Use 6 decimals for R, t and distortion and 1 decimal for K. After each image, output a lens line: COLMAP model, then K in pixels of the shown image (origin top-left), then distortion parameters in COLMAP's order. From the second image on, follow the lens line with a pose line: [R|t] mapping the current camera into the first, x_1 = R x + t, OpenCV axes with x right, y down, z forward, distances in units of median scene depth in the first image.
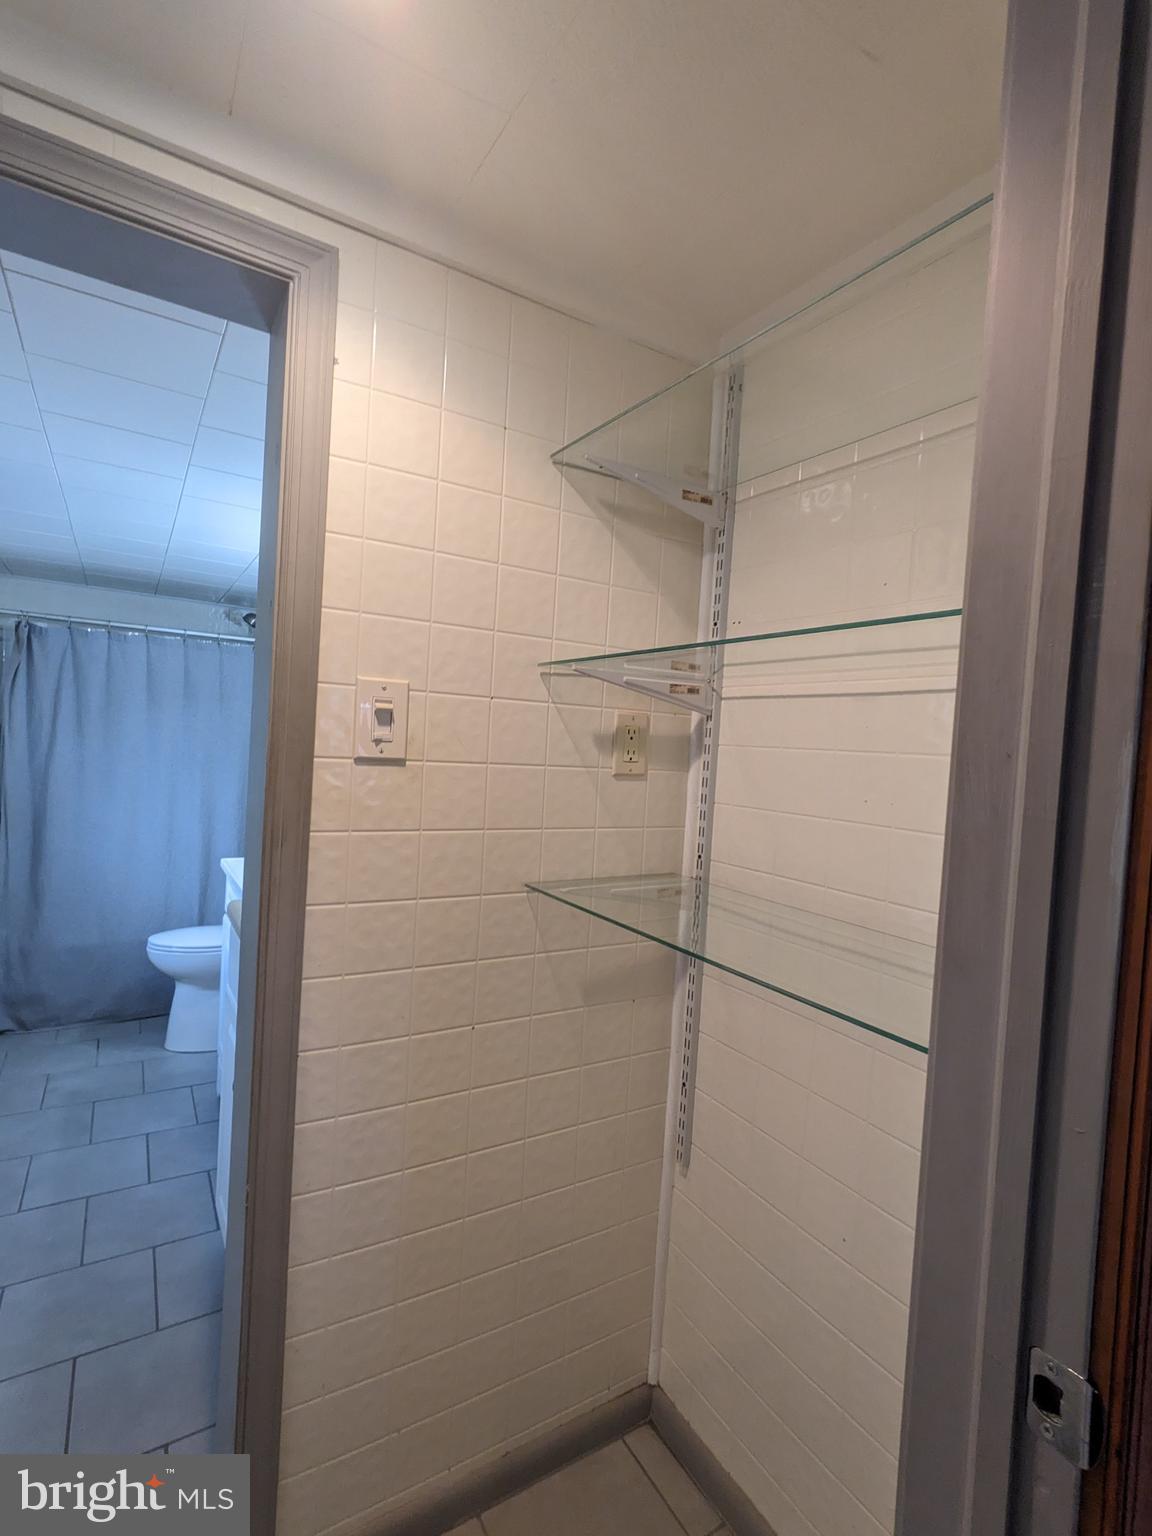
lens RADIAL K [[736.9, 0, 574.3], [0, 736.9, 764.6], [0, 0, 1]] dist [0.004179, 0.001740]
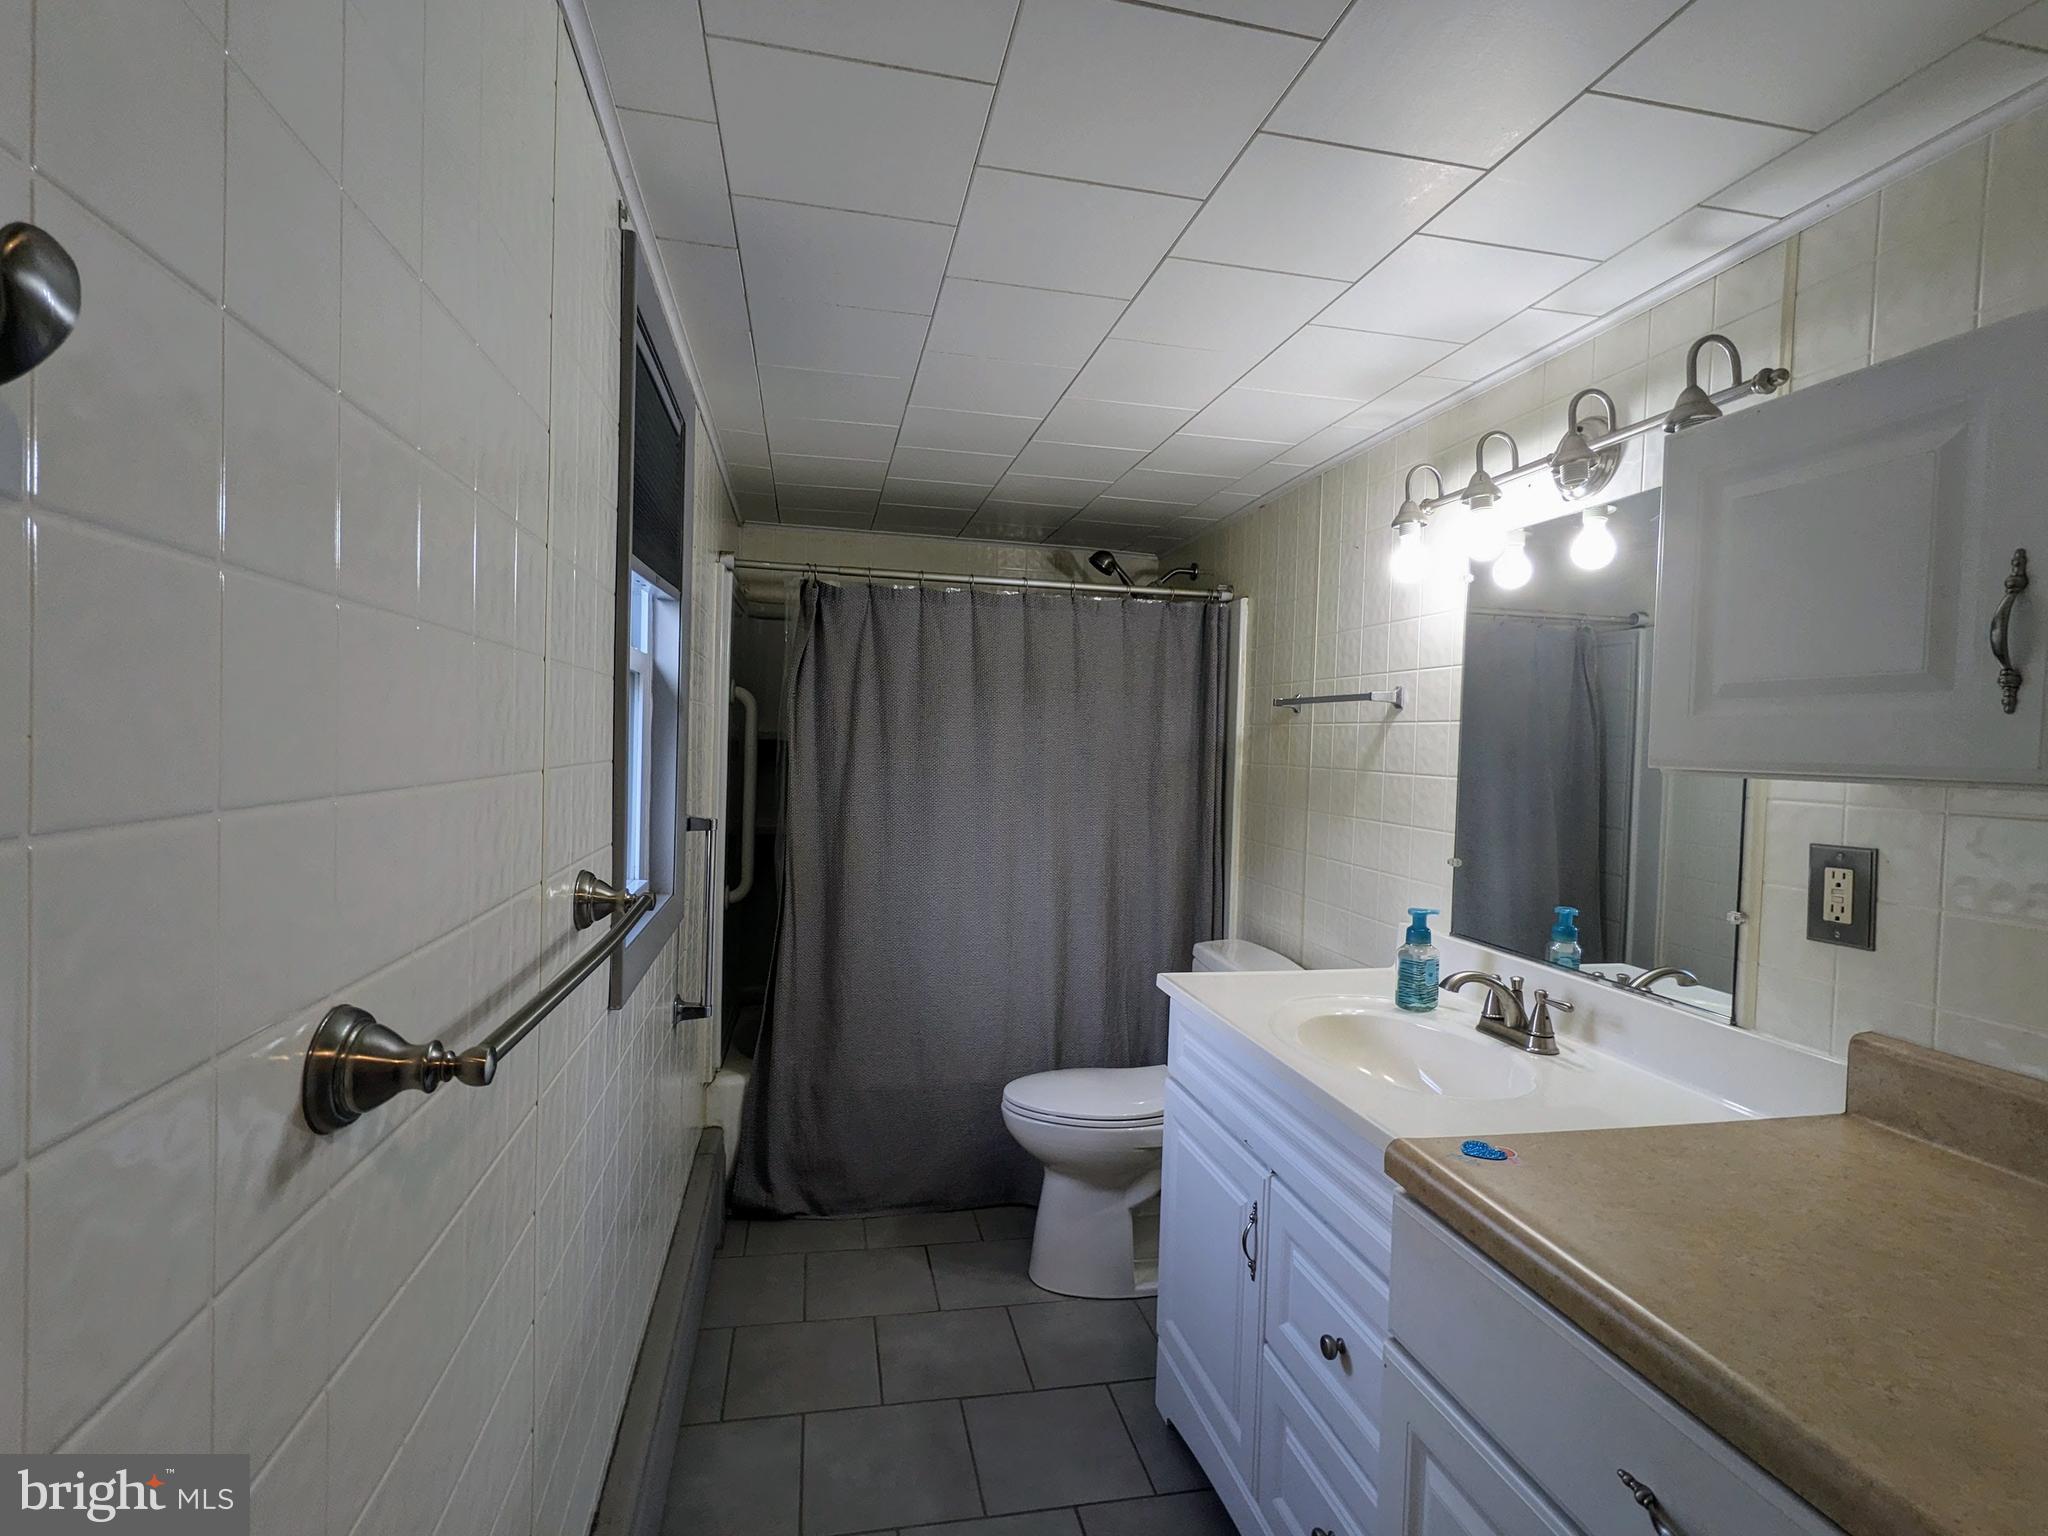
lens RADIAL K [[982.5, 0, 1021.8], [0, 982.5, 768.8], [0, 0, 1]] dist [0.004179, 0.001740]
pose [[0.944488, -0.020475, -0.327906, -0.288644], [0.016674, 0.999757, -0.014401, -0.013191], [0.328122, 0.008134, 0.944600, 0.246861]]
